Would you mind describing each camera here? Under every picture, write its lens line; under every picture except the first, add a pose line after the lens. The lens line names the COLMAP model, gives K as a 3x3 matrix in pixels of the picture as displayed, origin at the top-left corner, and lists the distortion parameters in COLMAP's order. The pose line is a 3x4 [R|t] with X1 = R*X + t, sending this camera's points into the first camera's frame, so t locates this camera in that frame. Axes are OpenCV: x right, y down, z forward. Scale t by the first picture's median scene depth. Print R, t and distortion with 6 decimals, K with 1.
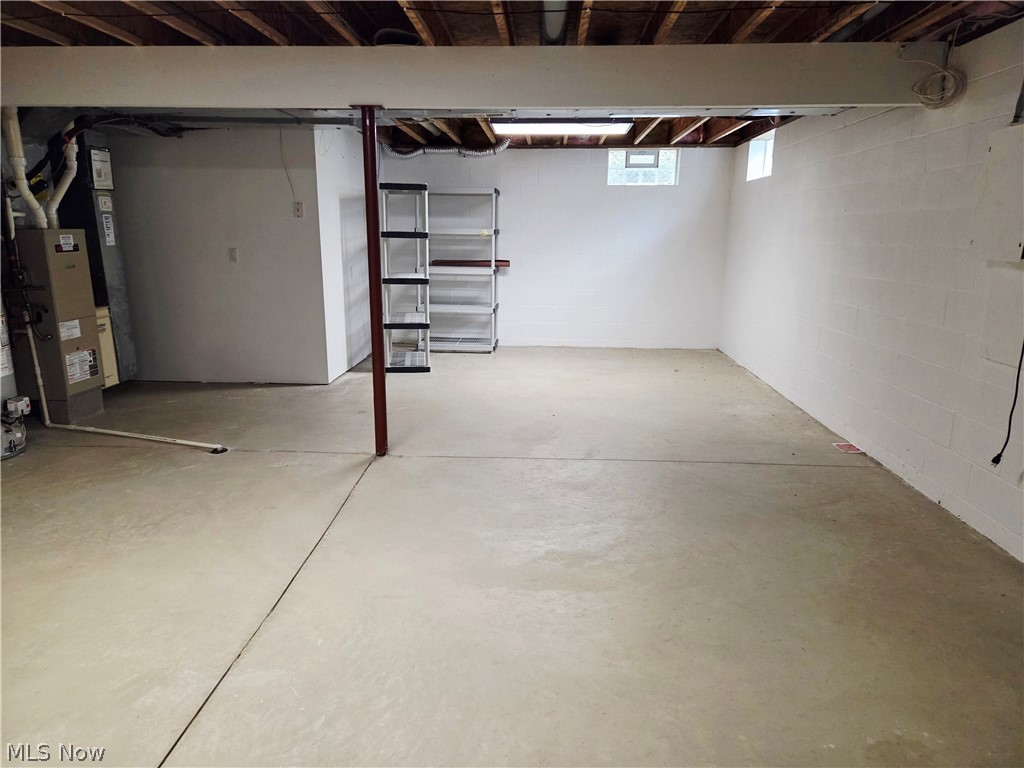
lens RADIAL K [[683.7, 0, 508.2], [0, 683.7, 383.8], [0, 0, 1]] dist [0.038721, -0.018112]
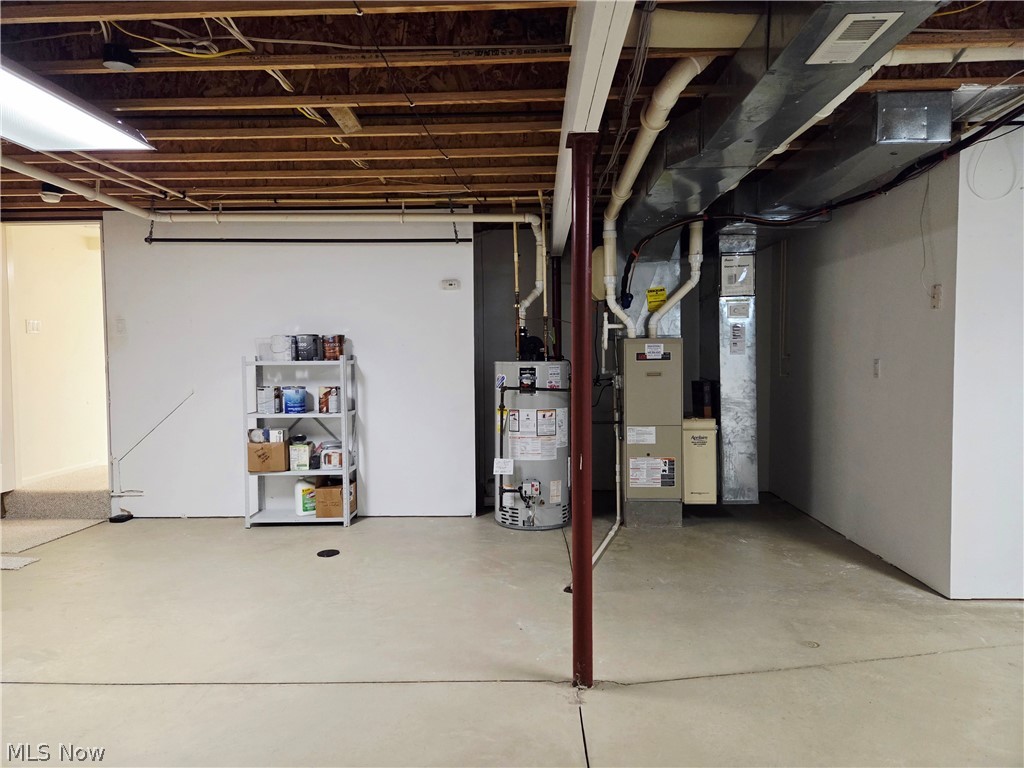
lens RADIAL K [[683.7, 0, 509.1], [0, 683.7, 382.1], [0, 0, 1]] dist [0.038721, -0.018112]
pose [[0.019378, 0.036345, -0.999151, 0.353540], [-0.212661, 0.976621, 0.031402, -0.139259], [0.976934, 0.211872, 0.026654, 0.741010]]
